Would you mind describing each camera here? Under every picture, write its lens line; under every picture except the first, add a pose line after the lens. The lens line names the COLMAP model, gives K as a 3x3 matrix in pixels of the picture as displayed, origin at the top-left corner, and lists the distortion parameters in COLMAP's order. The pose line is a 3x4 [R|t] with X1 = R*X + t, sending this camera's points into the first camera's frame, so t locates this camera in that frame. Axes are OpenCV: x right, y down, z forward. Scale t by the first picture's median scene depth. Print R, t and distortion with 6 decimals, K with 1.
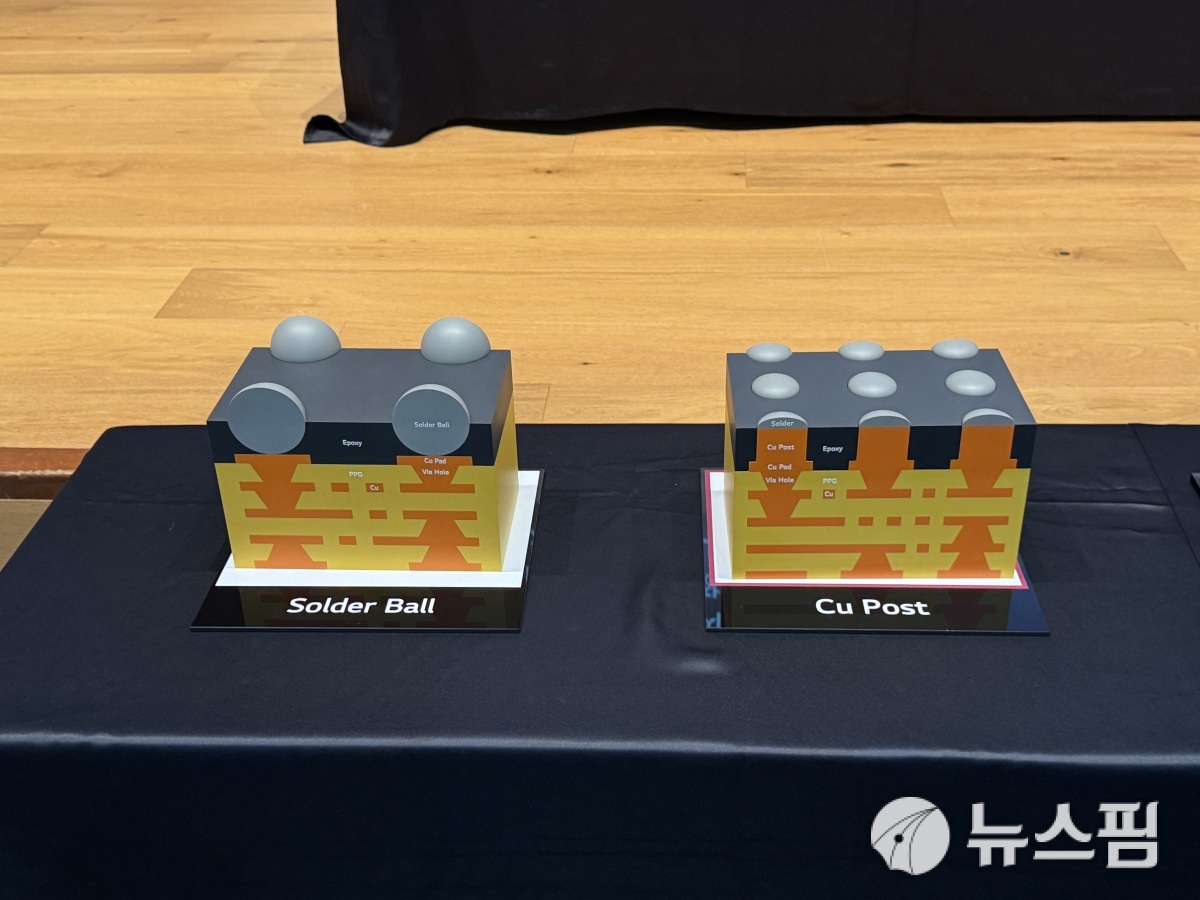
lens RADIAL K [[1368.9, 0, 602.7], [0, 1368.9, 448.8], [0, 0, 1]] dist [0.041906, 0.000000]
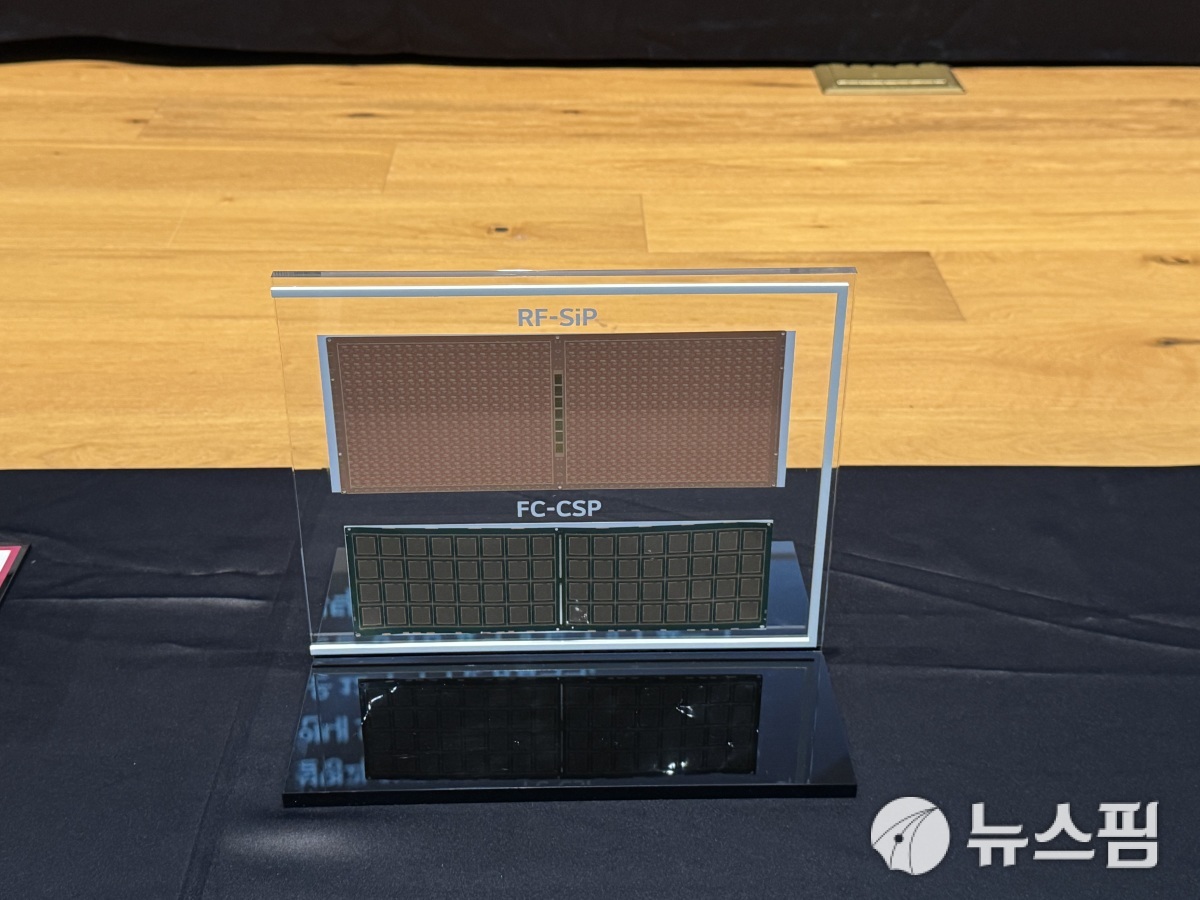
lens RADIAL K [[1517.1, 0, 601.6], [0, 1517.1, 447.8], [0, 0, 1]] dist [0.172833, 0.000000]
pose [[0.997000, -0.001599, 0.077390, 0.288223], [0.004237, 0.999415, -0.033925, -0.001097], [-0.077290, 0.034151, 0.996424, 0.185598]]
